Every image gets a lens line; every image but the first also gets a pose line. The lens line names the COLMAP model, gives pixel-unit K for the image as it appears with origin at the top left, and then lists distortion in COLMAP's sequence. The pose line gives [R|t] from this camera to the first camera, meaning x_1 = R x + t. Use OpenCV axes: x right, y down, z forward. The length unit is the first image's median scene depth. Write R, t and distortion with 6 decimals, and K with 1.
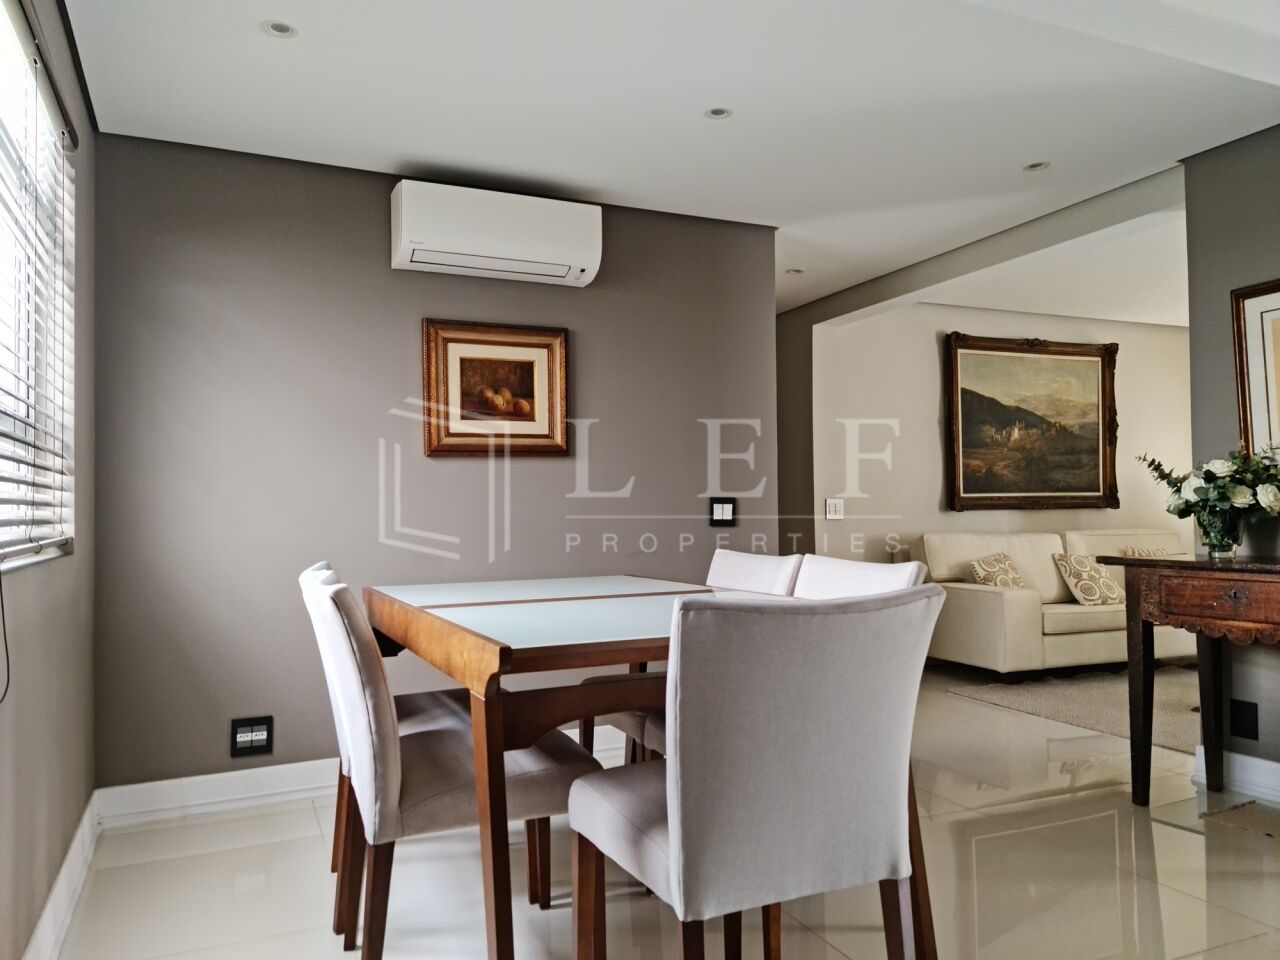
lens RADIAL K [[937.0, 0, 639.9], [0, 937.0, 477.7], [0, 0, 1]] dist [0.058288, 0.001096]
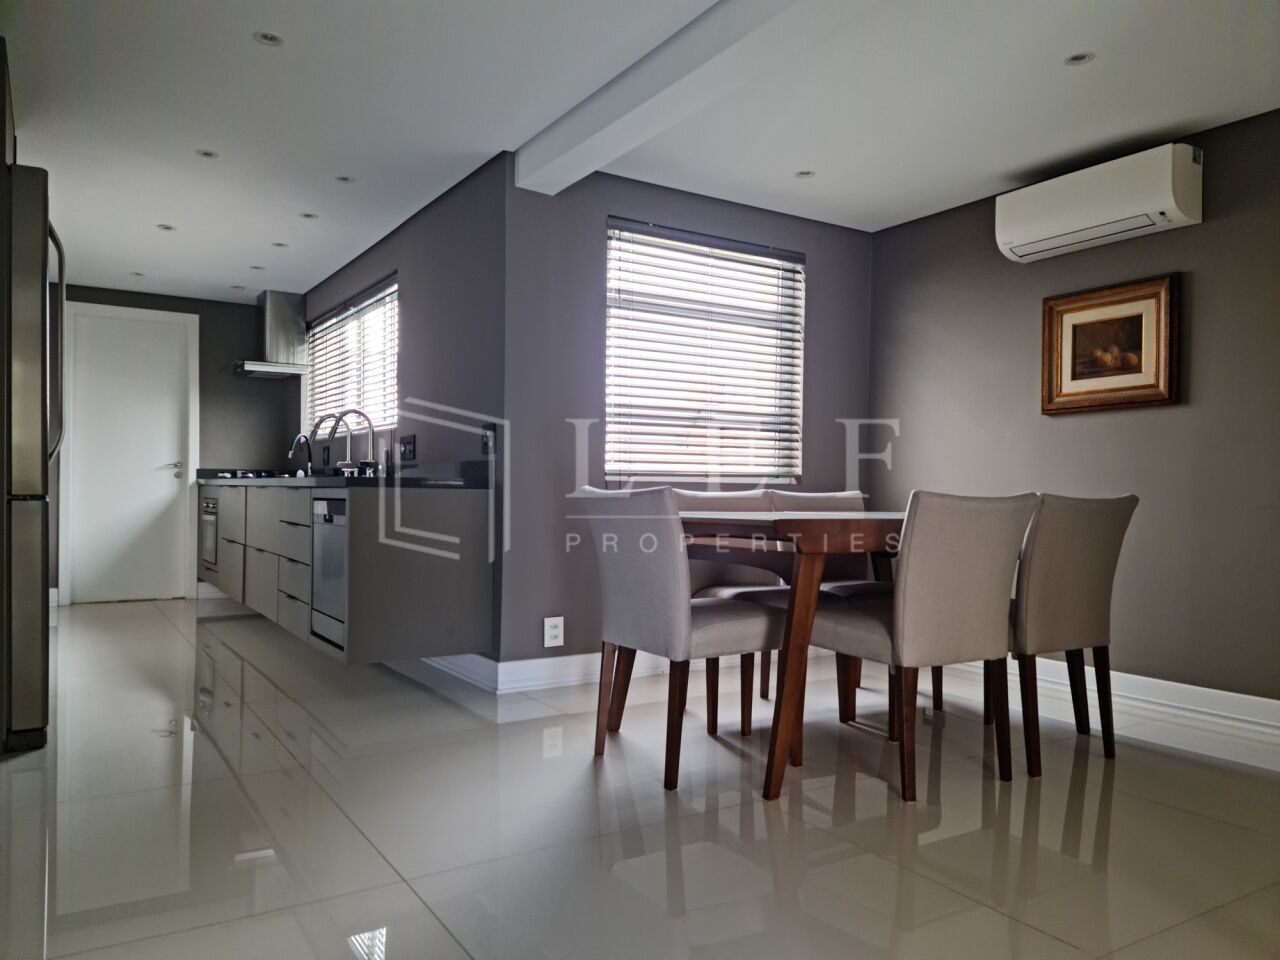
lens RADIAL K [[937.0, 0, 639.9], [0, 937.0, 484.5], [0, 0, 1]] dist [0.058288, 0.001096]
pose [[0.132791, 0.010727, -0.991086, 0.856970], [0.028604, 0.999483, 0.014651, 0.031523], [0.990731, -0.030295, 0.132415, 0.319181]]
